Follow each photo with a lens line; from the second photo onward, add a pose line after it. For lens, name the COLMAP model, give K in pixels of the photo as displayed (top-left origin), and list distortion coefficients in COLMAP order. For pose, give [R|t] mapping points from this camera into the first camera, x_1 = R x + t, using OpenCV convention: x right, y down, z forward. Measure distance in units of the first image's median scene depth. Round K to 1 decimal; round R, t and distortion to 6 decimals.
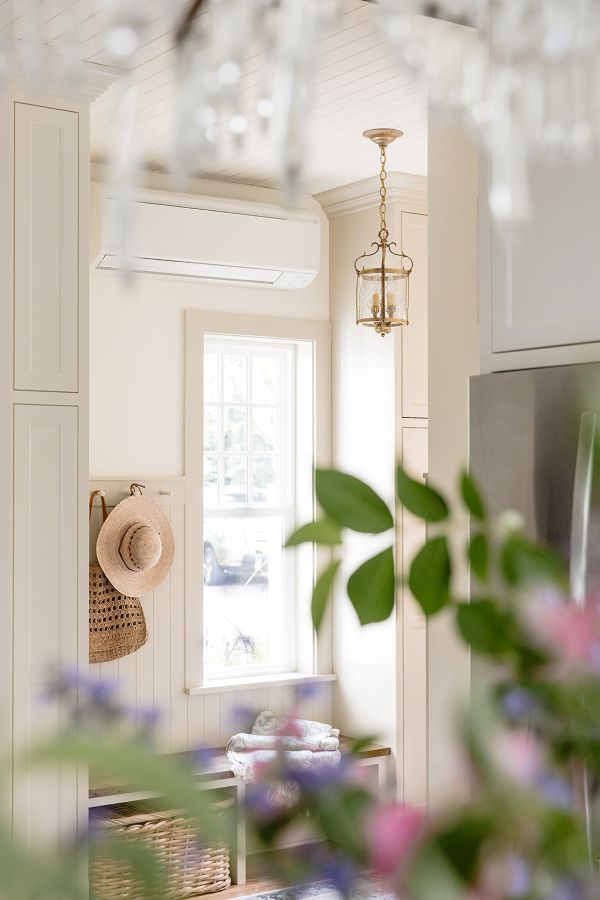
lens RADIAL K [[1381.4, 0, 300.3], [0, 1381.4, 450.3], [0, 0, 1]] dist [-0.004260, 0.000000]
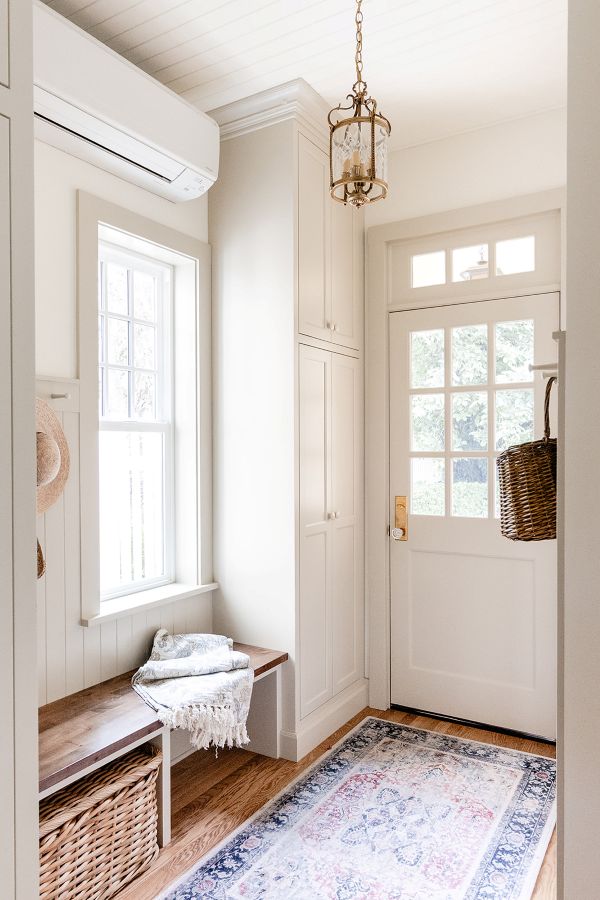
lens RADIAL K [[636.8, 0, 299.5], [0, 636.8, 453.8], [0, 0, 1]] dist [0.001663, 0.005254]
pose [[0.915703, -0.004686, 0.401828, -0.119143], [-0.009691, 0.999384, 0.033739, 0.051313], [-0.401738, -0.034789, 0.915094, 0.574952]]
